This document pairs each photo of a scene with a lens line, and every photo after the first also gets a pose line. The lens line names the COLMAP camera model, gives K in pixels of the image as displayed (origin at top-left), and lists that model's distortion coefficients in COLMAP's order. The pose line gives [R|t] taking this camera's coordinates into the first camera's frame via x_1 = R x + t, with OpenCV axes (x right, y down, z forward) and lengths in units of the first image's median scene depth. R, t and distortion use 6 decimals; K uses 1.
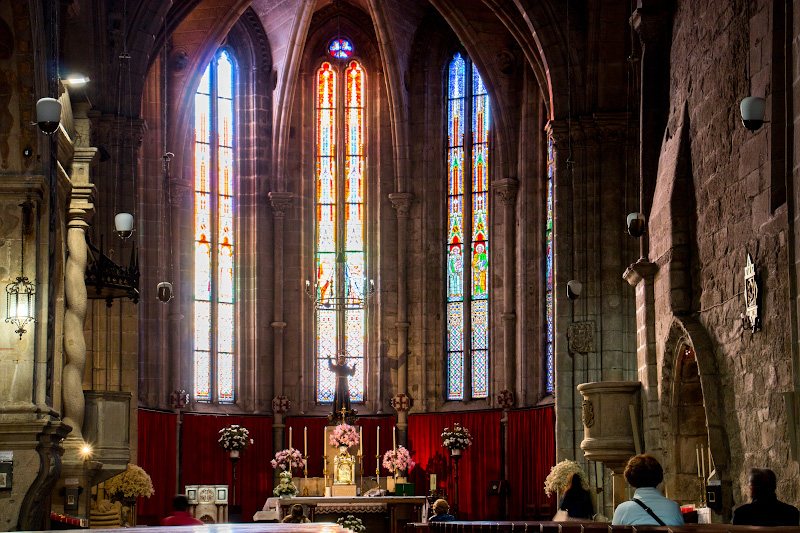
lens RADIAL K [[1893.7, 0, 400.0], [0, 1893.7, 266.5], [0, 0, 1]] dist [0.386980, 0.356249]
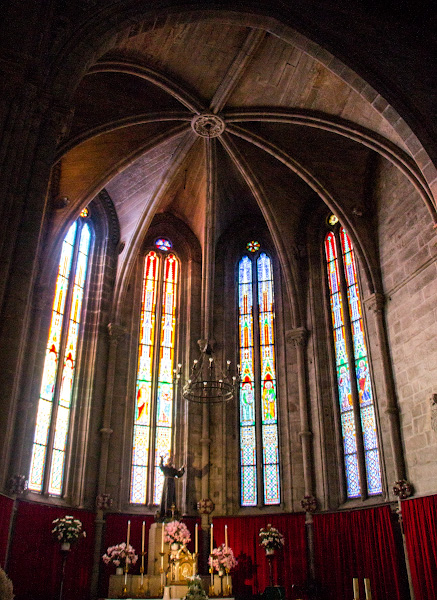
lens RADIAL K [[548.8, 0, 218.4], [0, 548.8, 281.6], [0, 0, 1]] dist [-0.131988, 0.025248]
pose [[0.949829, 0.158047, 0.269902, -0.102122], [-0.048357, 0.926766, -0.372513, 0.065437], [-0.309010, 0.340772, 0.887912, 0.651040]]
